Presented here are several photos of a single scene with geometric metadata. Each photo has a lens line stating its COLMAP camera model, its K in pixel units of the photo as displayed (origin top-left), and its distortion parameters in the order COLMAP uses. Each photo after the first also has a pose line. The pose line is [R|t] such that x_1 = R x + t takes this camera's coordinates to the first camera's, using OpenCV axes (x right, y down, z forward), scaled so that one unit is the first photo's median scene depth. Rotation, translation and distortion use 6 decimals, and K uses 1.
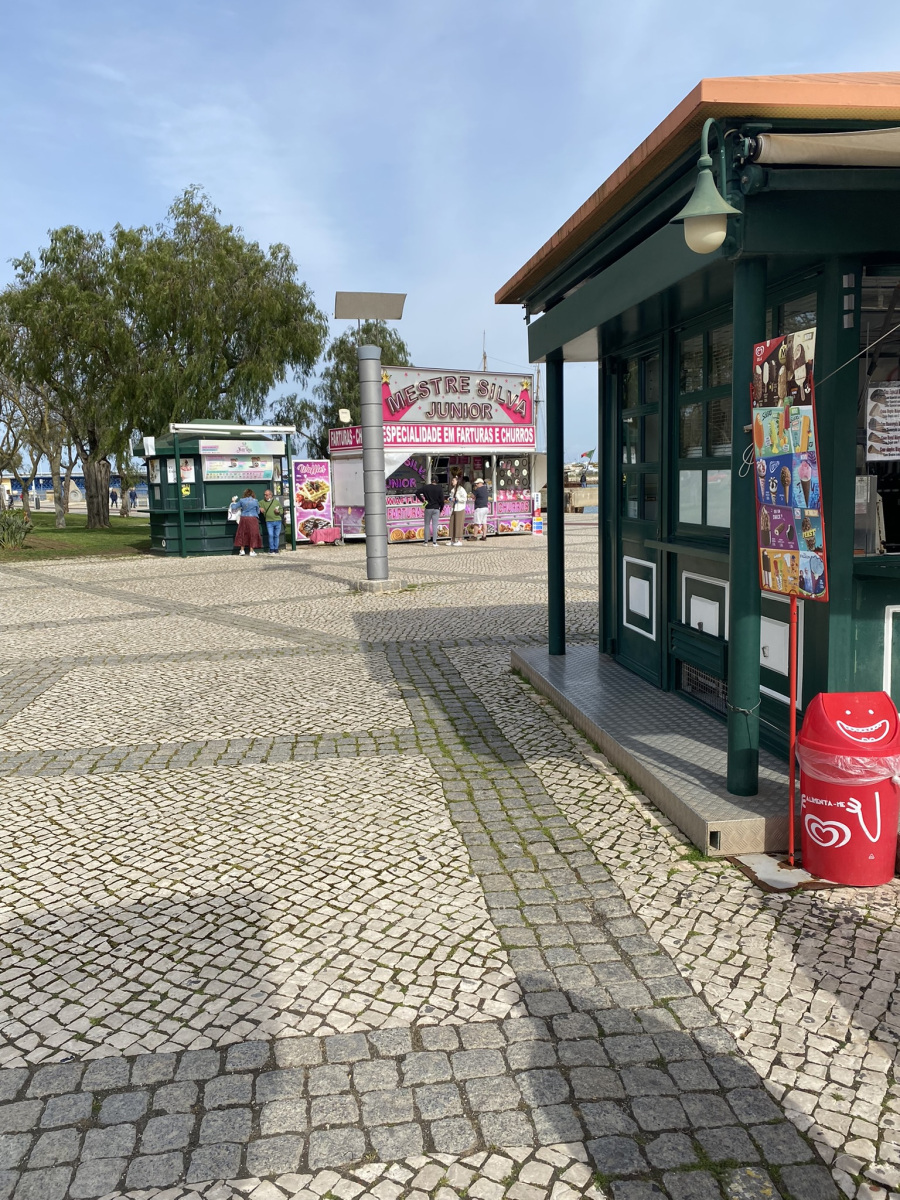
lens RADIAL K [[918.6, 0, 451.3], [0, 918.6, 596.0], [0, 0, 1]] dist [0.021040, 0.007490]
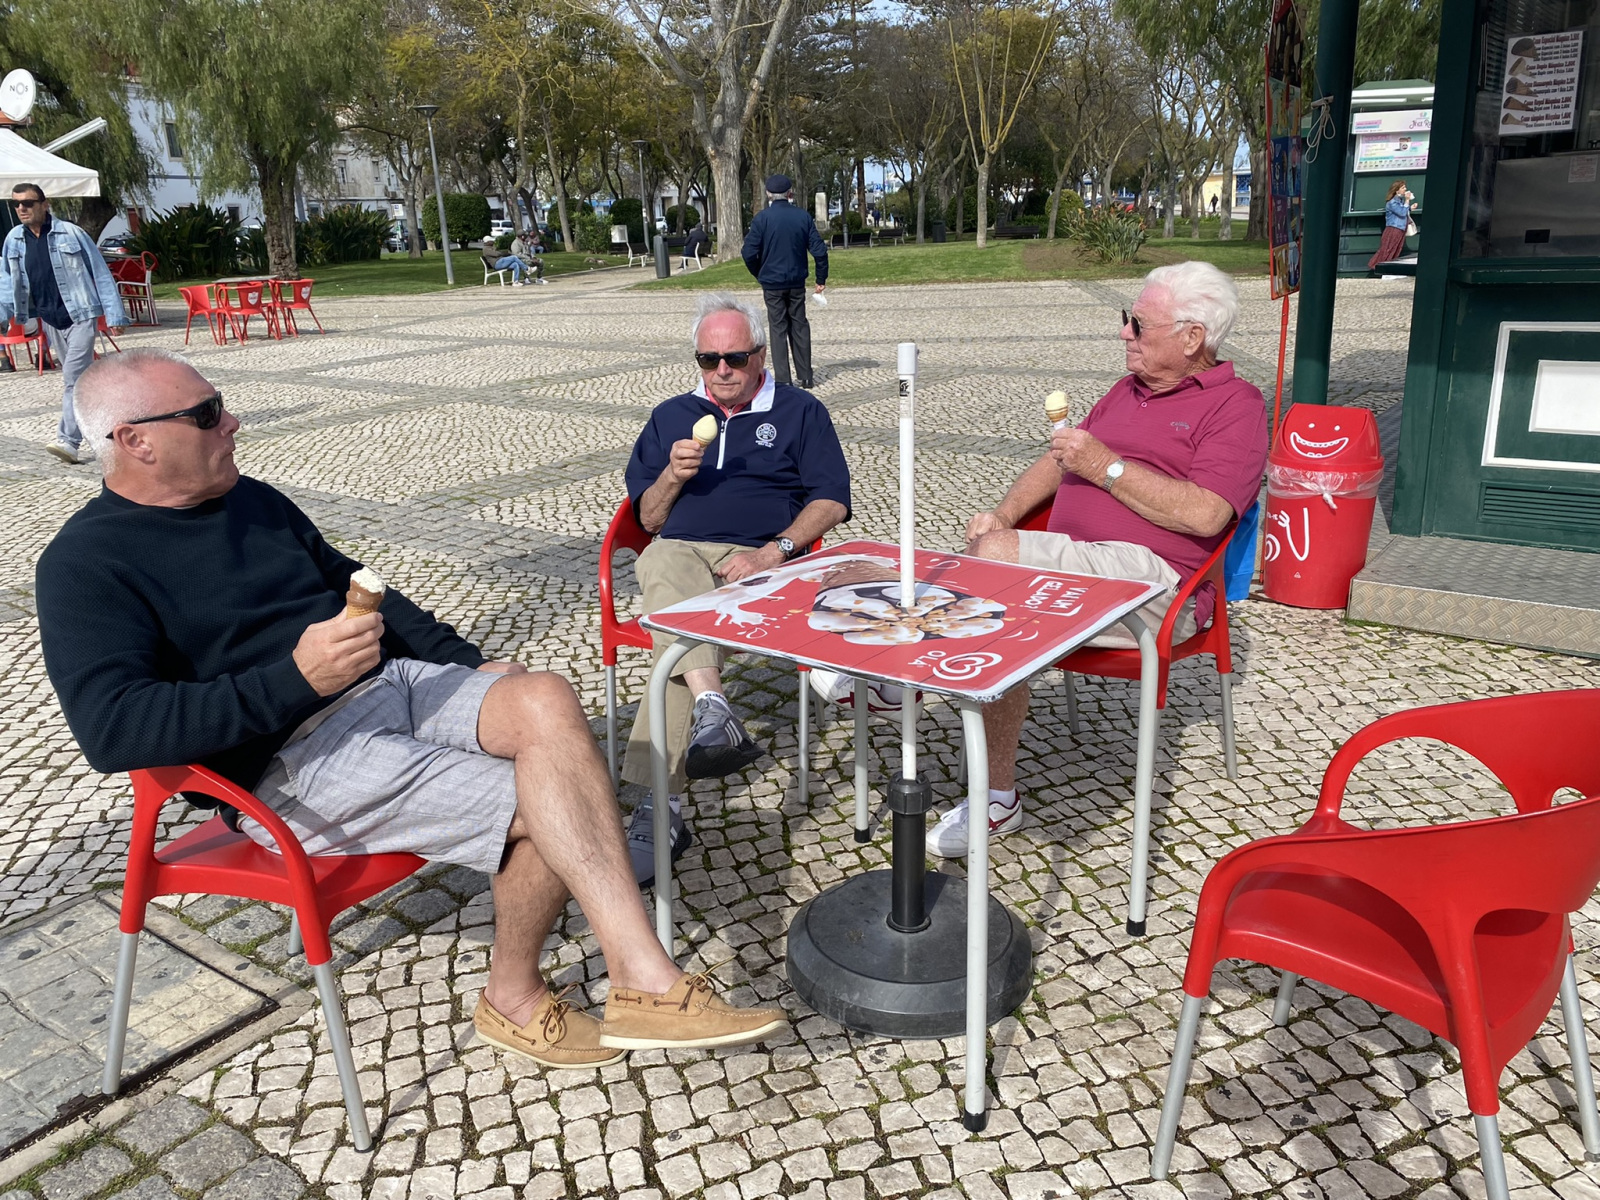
lens RADIAL K [[1224.8, 0, 801.2], [0, 1224.8, 600.3], [0, 0, 1]] dist [0.021040, 0.007490]
pose [[0.707816, 0.210234, -0.674387, 0.835611], [-0.066415, 0.970263, 0.232764, 0.036526], [0.703268, -0.119964, 0.700730, -0.236488]]
